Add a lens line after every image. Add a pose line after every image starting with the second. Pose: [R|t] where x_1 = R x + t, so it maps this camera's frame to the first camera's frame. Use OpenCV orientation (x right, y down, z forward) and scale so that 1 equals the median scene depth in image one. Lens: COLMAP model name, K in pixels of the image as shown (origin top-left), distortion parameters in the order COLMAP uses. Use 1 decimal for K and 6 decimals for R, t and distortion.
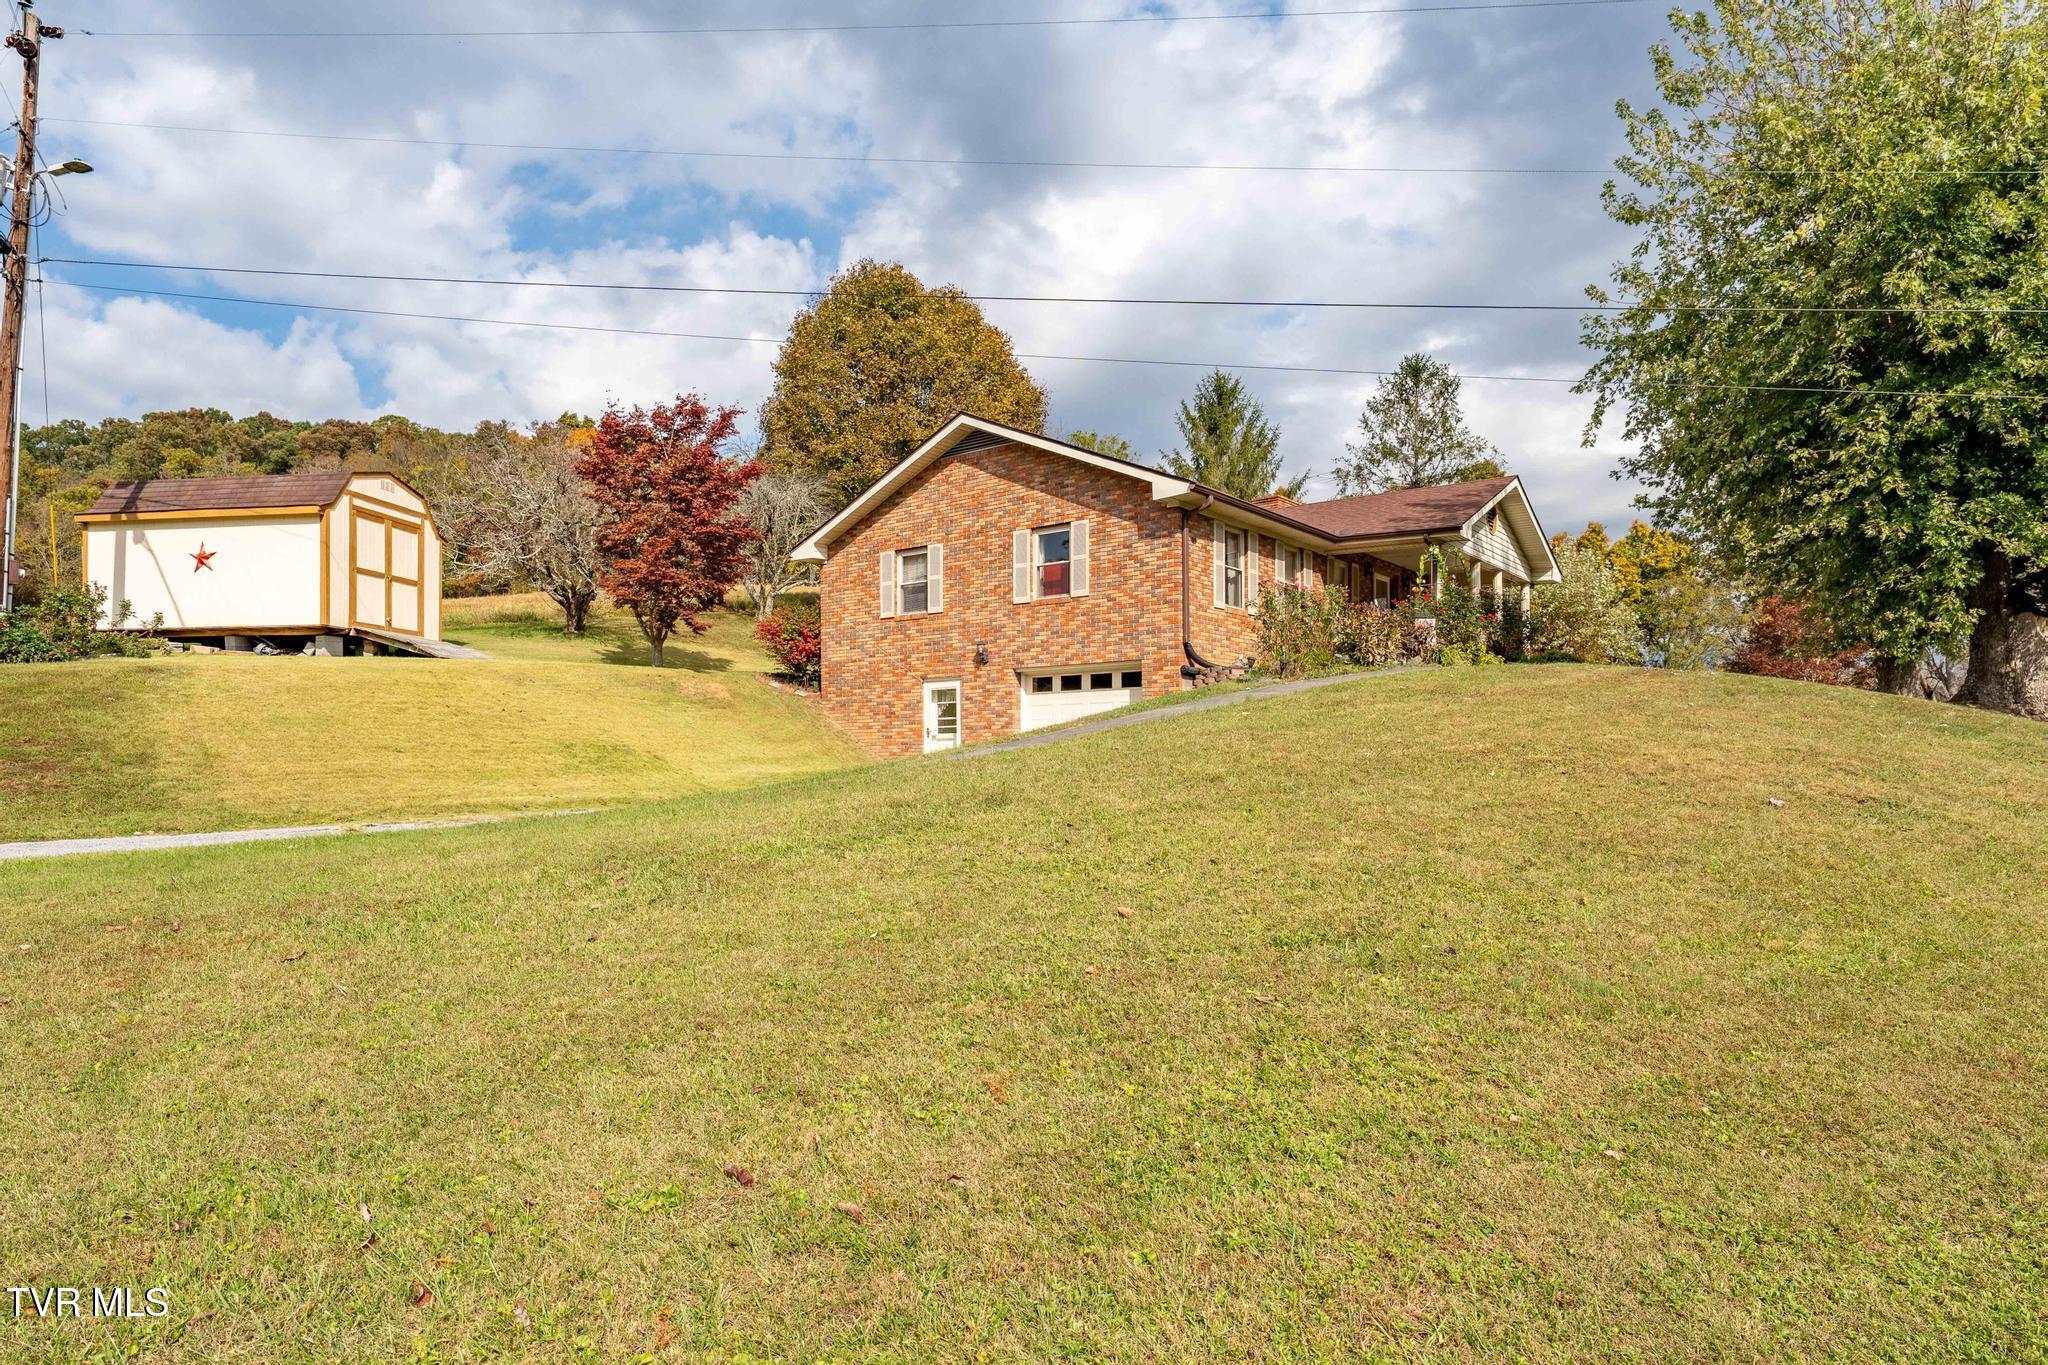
lens RADIAL K [[1135.1, 0, 1002.8], [0, 1135.1, 758.3], [0, 0, 1]] dist [0.001216, -0.000363]
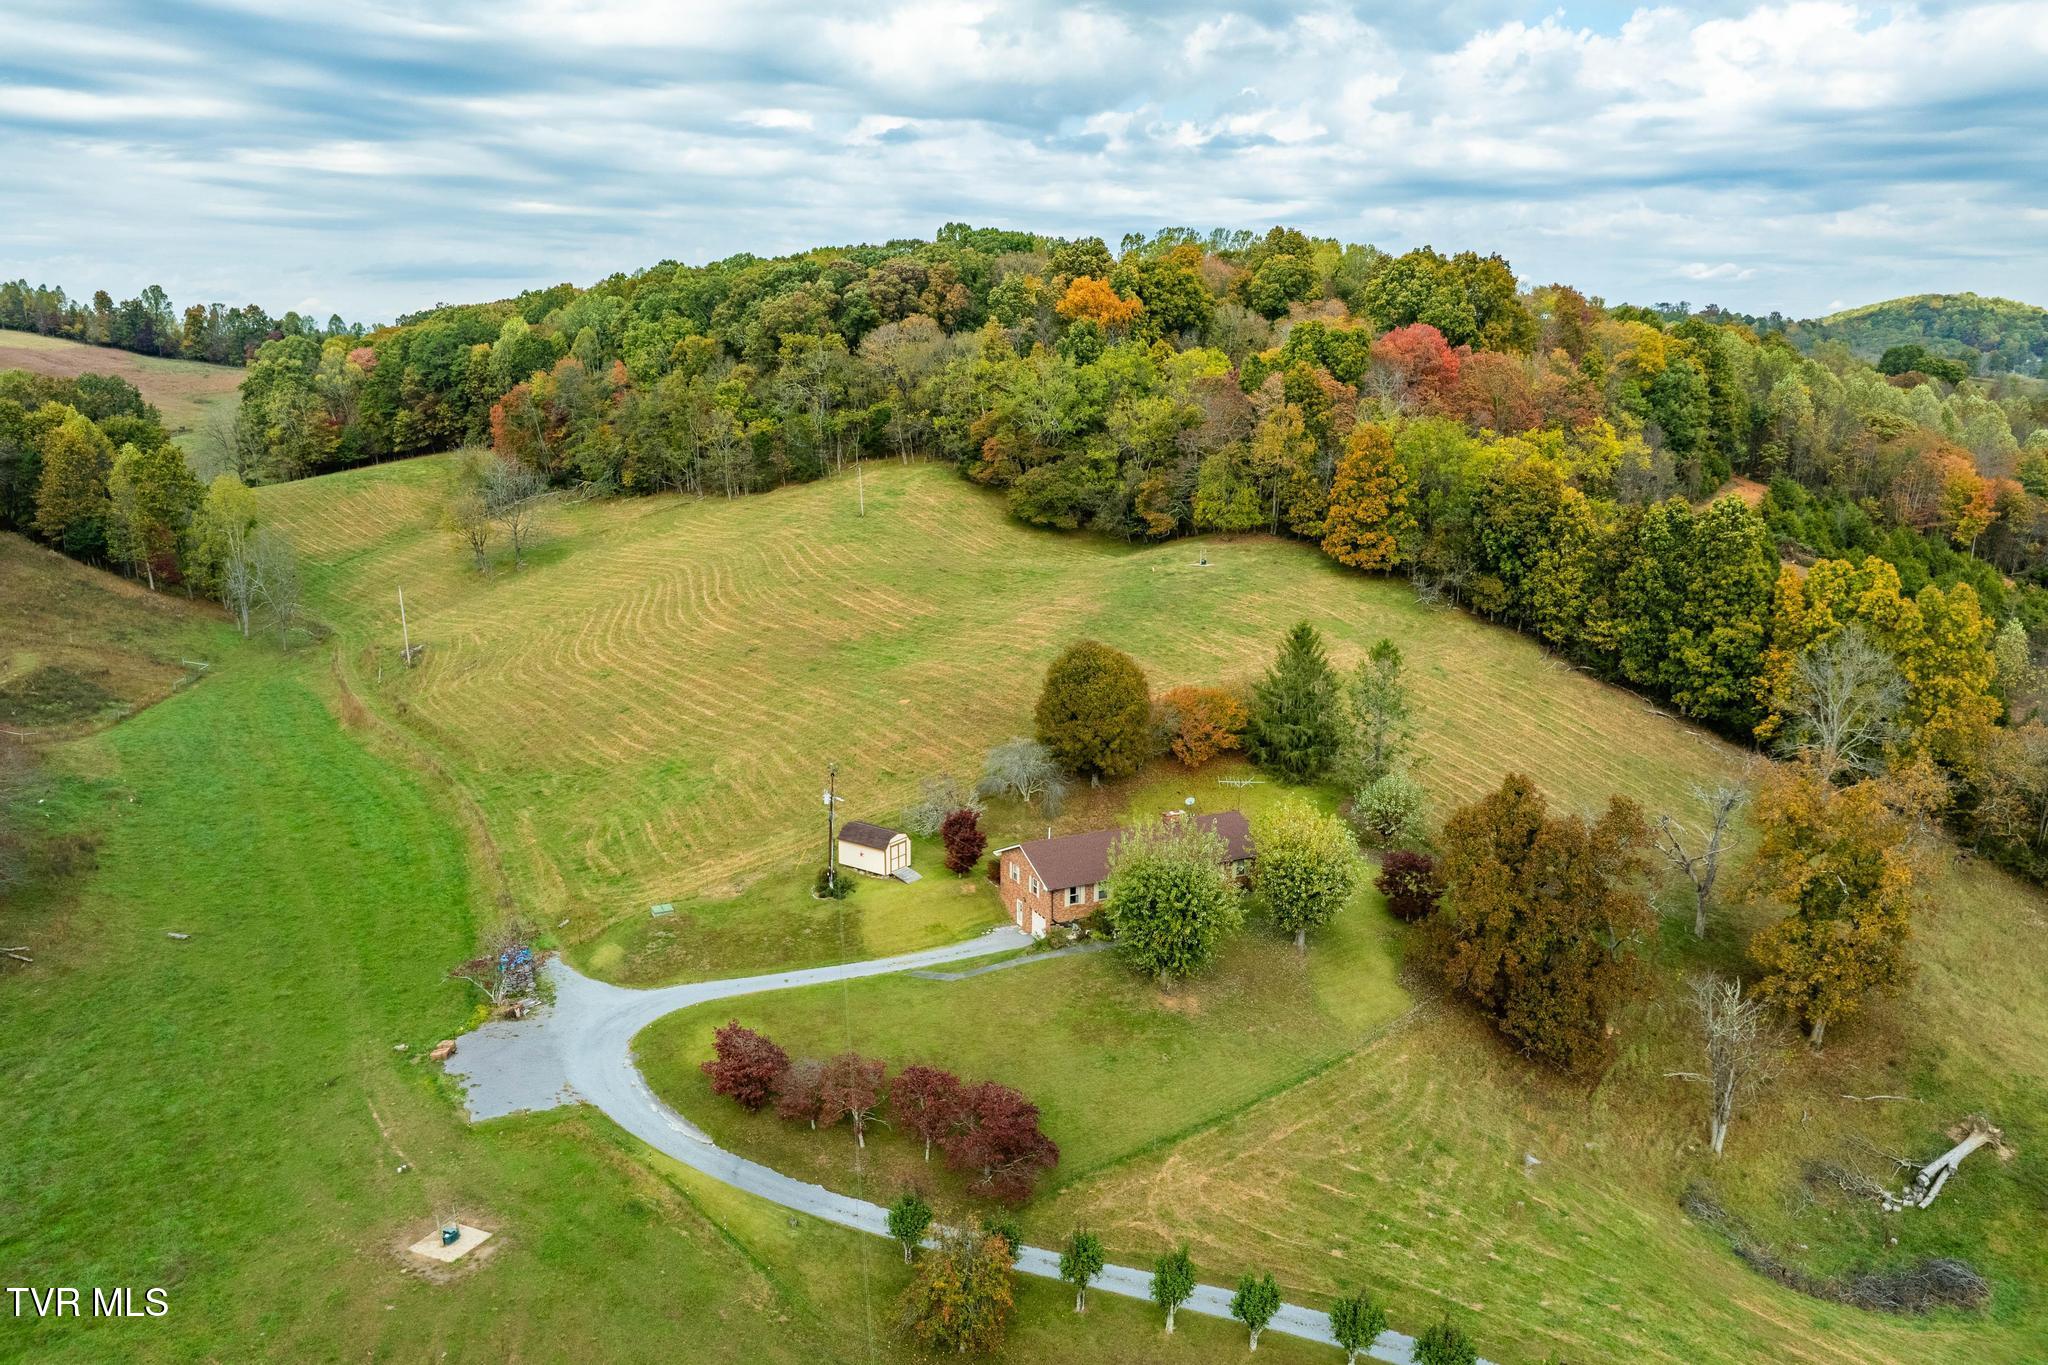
lens RADIAL K [[1484.4, 0, 999.7], [0, 1484.4, 766.0], [0, 0, 1]] dist [-0.041974, -0.000448]
pose [[0.893512, 0.124147, -0.431538, 2.117726], [0.001309, 0.960298, 0.278973, -2.018480], [0.449038, -0.249831, 0.857875, -3.450867]]
